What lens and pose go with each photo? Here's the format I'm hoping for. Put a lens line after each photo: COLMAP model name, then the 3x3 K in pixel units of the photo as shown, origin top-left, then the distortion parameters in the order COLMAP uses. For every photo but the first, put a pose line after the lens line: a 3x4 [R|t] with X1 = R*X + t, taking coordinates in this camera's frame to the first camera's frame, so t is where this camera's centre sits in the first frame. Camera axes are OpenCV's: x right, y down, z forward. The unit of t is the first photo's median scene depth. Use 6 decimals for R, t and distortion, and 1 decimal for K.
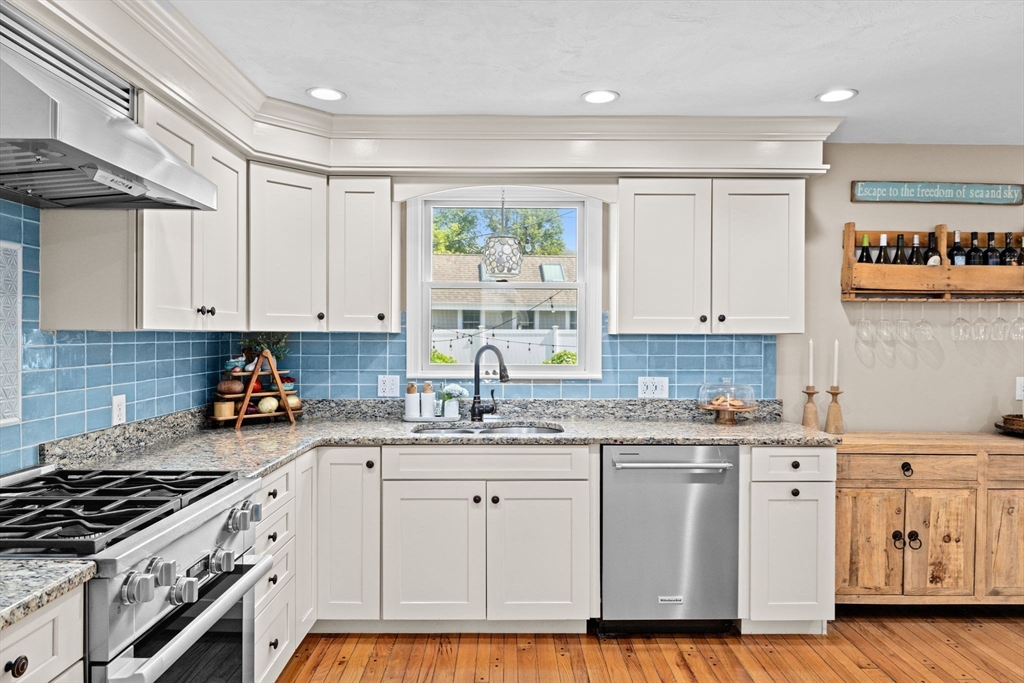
lens RADIAL K [[659.7, 0, 509.6], [0, 659.7, 342.2], [0, 0, 1]] dist [0.000830, -0.005658]
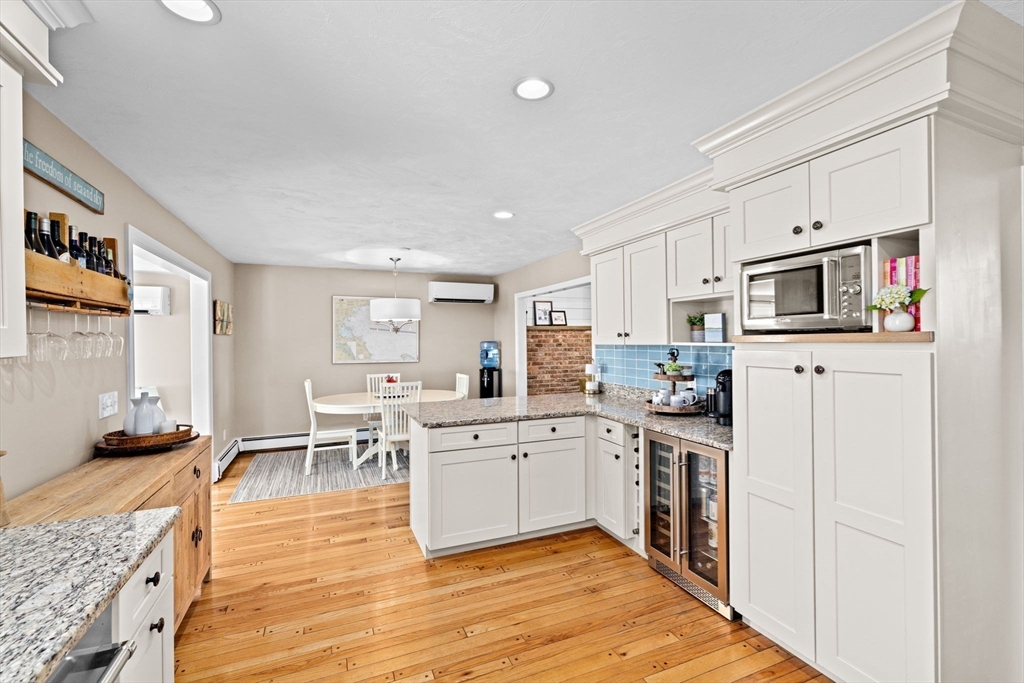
lens RADIAL K [[440.7, 0, 510.9], [0, 440.7, 341.0], [0, 0, 1]] dist [-0.000584, 0.000671]
pose [[-0.384027, -0.003345, 0.923316, -0.047488], [0.019437, 0.999743, 0.011706, -0.023462], [-0.923117, 0.022442, -0.383863, 0.787131]]
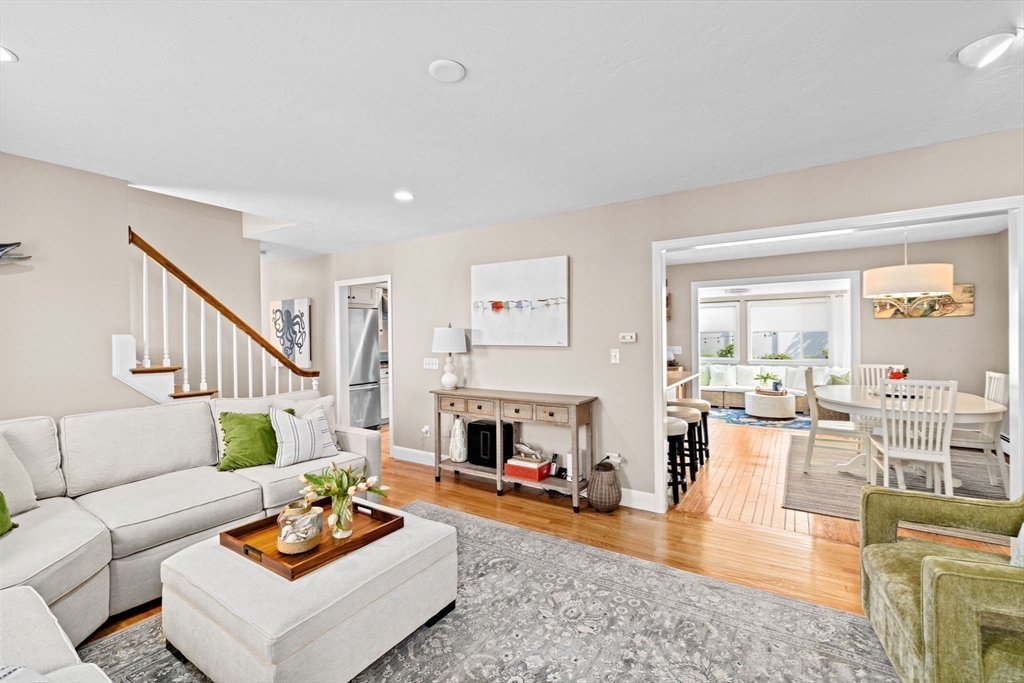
lens RADIAL K [[440.7, 0, 512.0], [0, 440.7, 337.5], [0, 0, 1]] dist [-0.000584, 0.000671]
pose [[0.835084, -0.009785, -0.550035, 1.426980], [0.007892, 0.999952, -0.005806, 0.025920], [0.550065, 0.000507, 0.835122, -1.094302]]
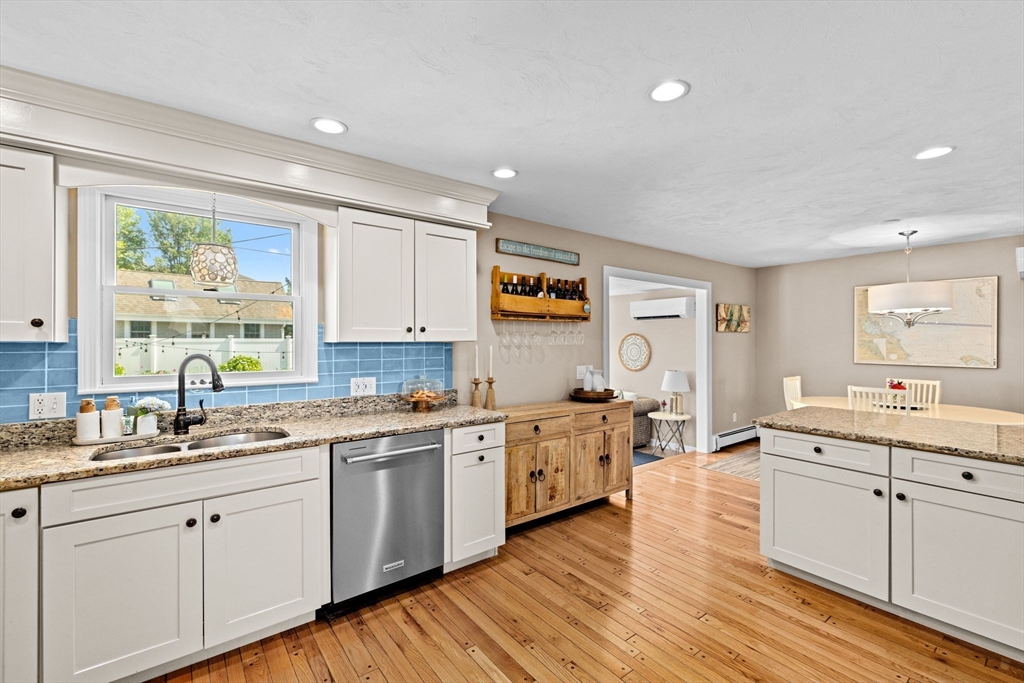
lens RADIAL K [[440.7, 0, 514.8], [0, 440.7, 340.9], [0, 0, 1]] dist [-0.000584, 0.000671]
pose [[0.794981, -0.003994, 0.606621, -0.057233], [0.012203, 0.999881, -0.009408, -0.003901], [-0.606512, 0.014882, 0.794935, 0.214664]]
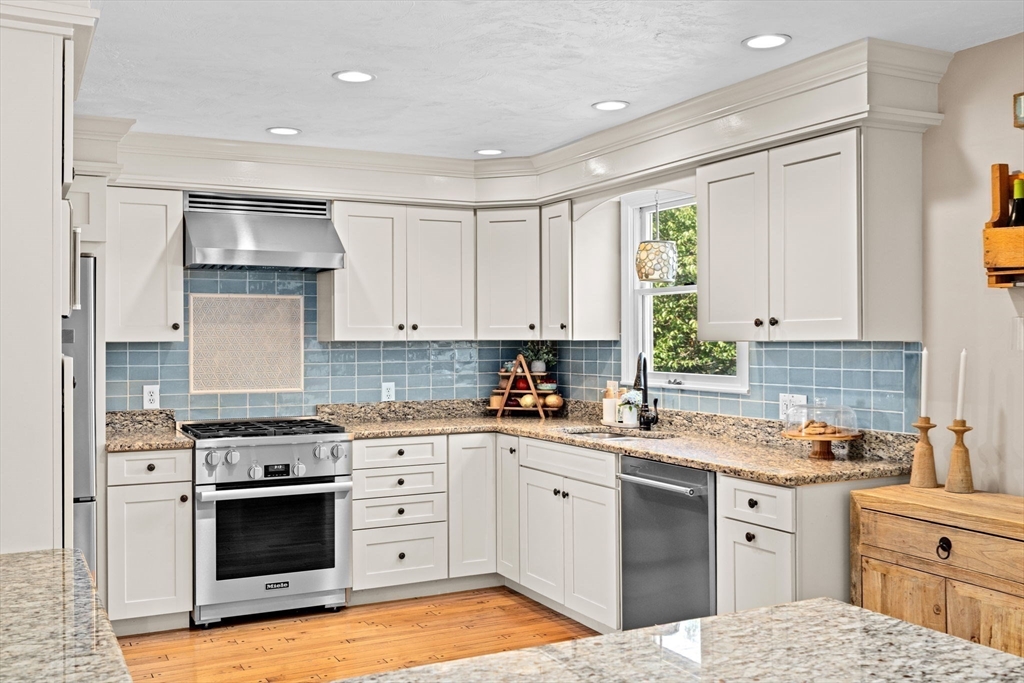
lens RADIAL K [[982.6, 0, 511.7], [0, 982.6, 340.8], [0, 0, 1]] dist [-0.004124, 0.000000]
pose [[0.450079, -0.002353, -0.892986, 1.272212], [-0.004755, 0.999976, -0.005032, -0.005369], [0.892976, 0.006511, 0.450057, 0.177715]]
